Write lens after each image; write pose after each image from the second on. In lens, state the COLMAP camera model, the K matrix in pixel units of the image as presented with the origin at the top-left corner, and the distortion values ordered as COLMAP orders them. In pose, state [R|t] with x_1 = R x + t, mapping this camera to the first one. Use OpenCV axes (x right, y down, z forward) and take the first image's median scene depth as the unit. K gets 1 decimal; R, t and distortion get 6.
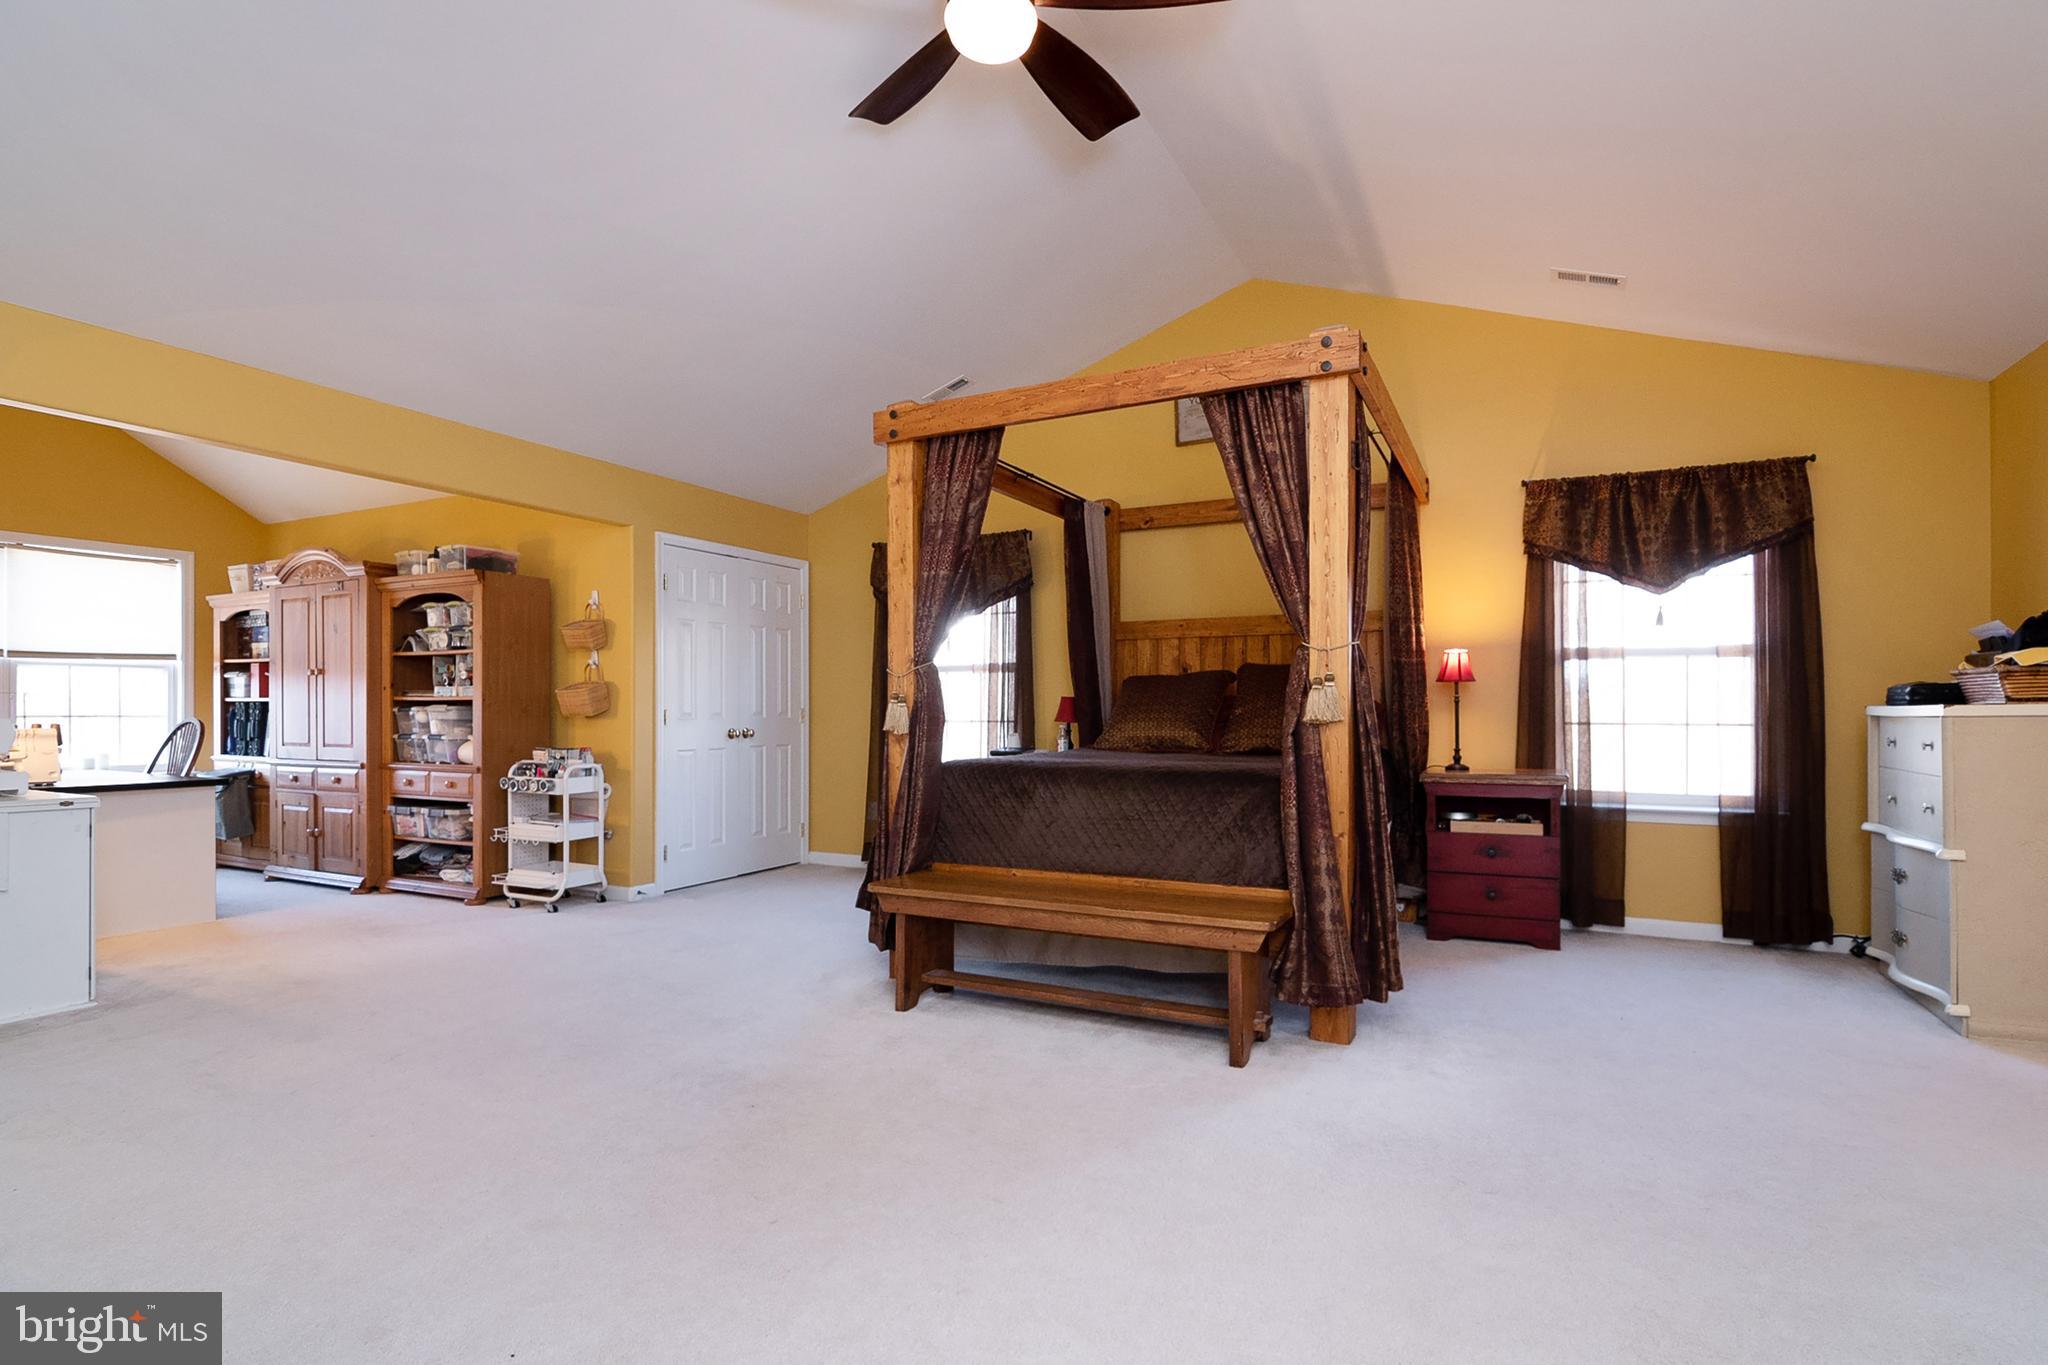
lens RADIAL K [[986.8, 0, 1020.6], [0, 986.8, 713.6], [0, 0, 1]] dist [0.001469, -0.012864]
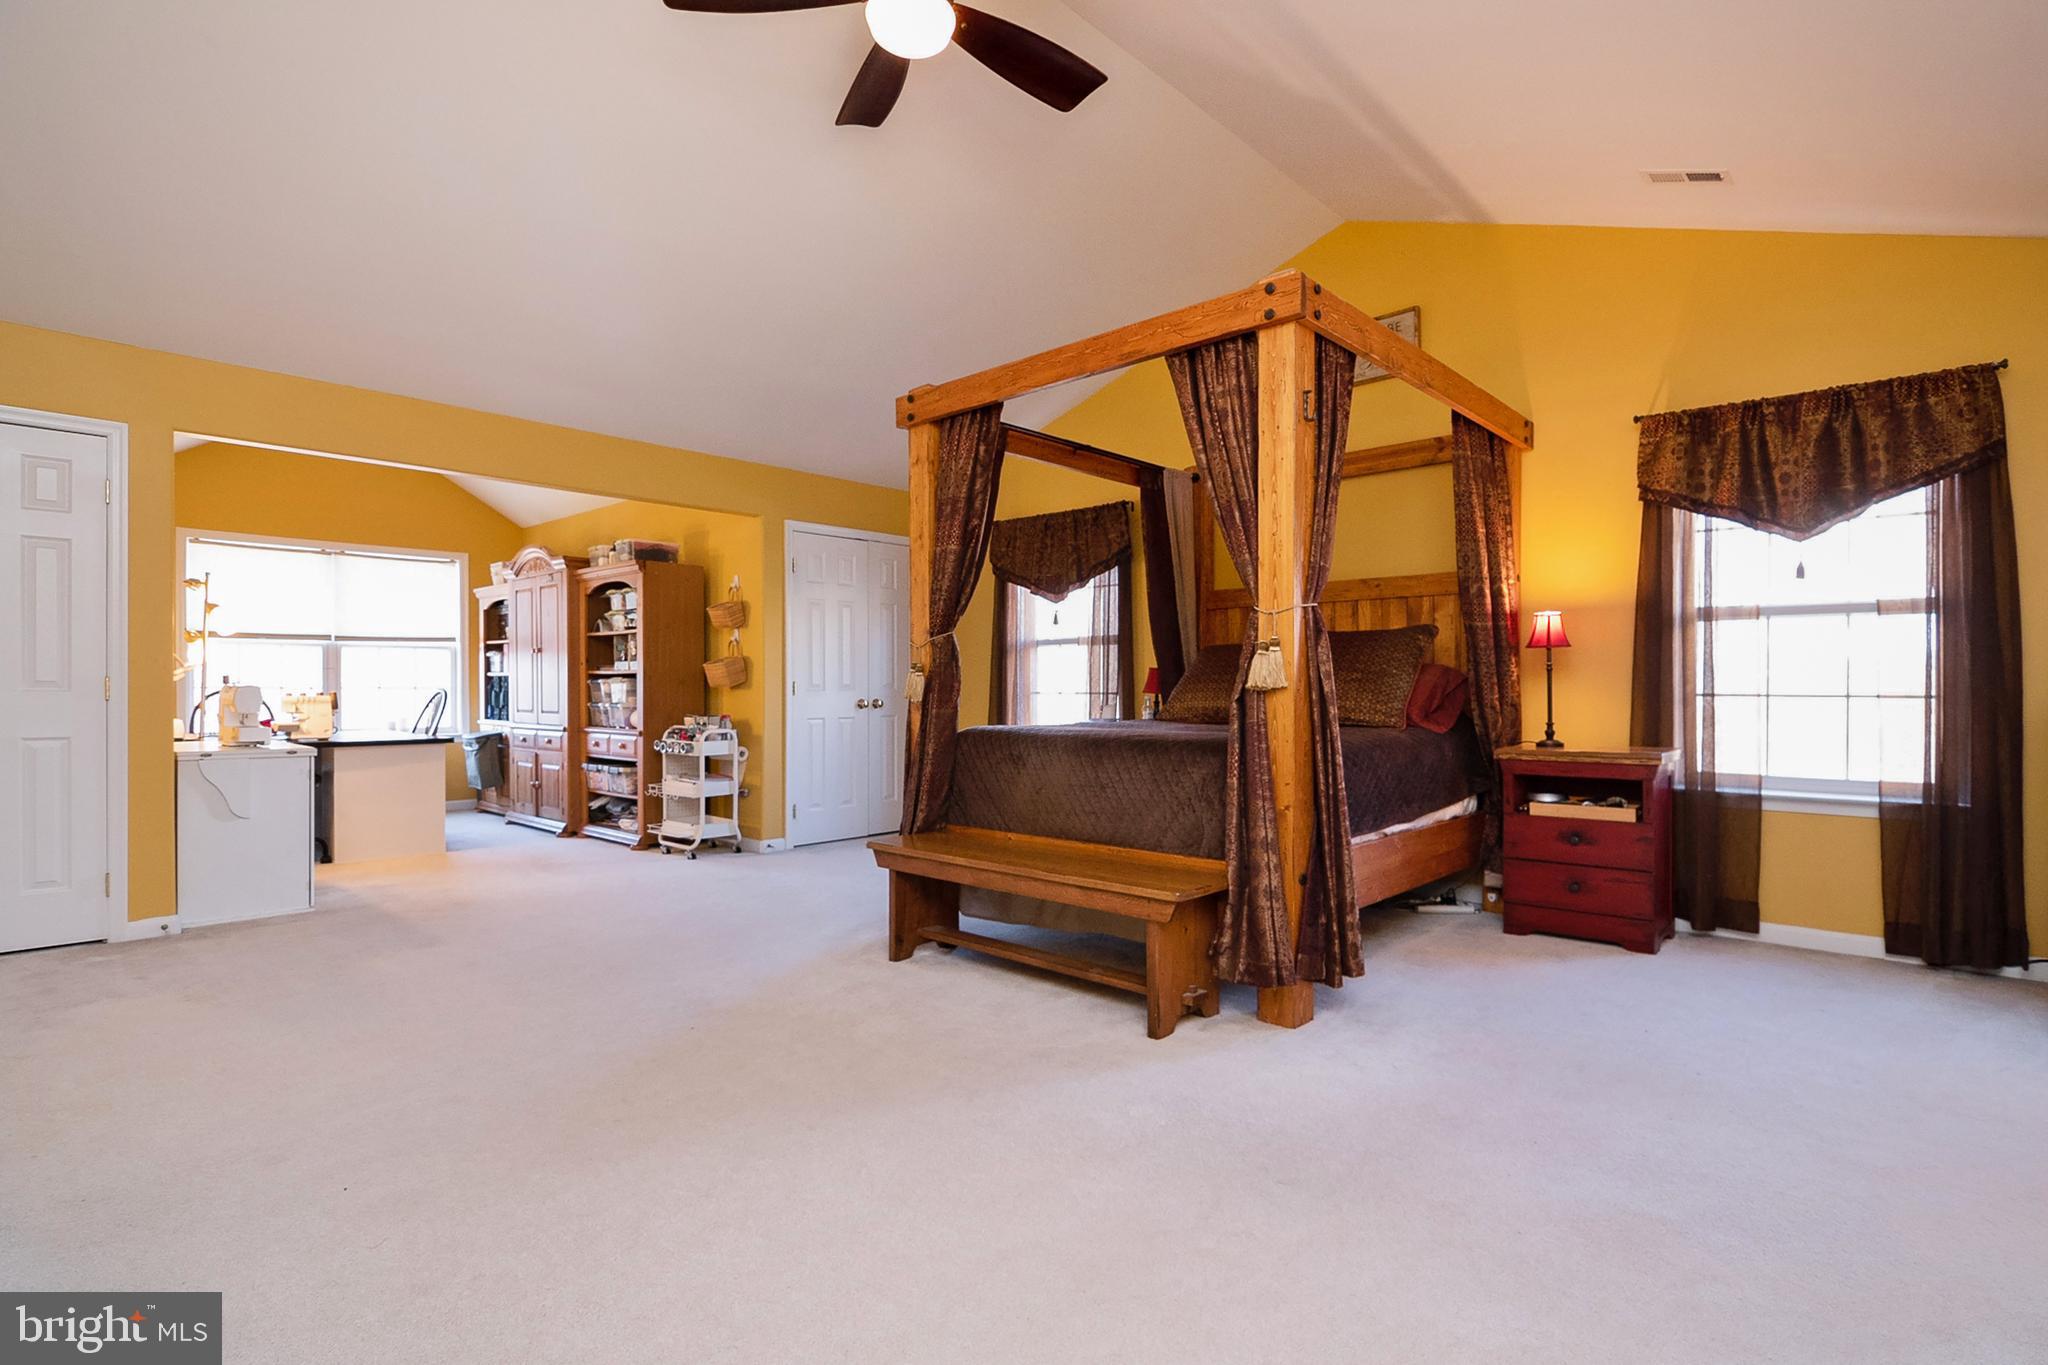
lens RADIAL K [[986.8, 0, 1022.6], [0, 986.8, 697.5], [0, 0, 1]] dist [-0.001000, -0.011008]
pose [[0.962290, 0.003173, -0.272006, 0.232590], [-0.001258, 0.999973, 0.007215, 0.007233], [0.272022, -0.006601, 0.962269, 0.012875]]
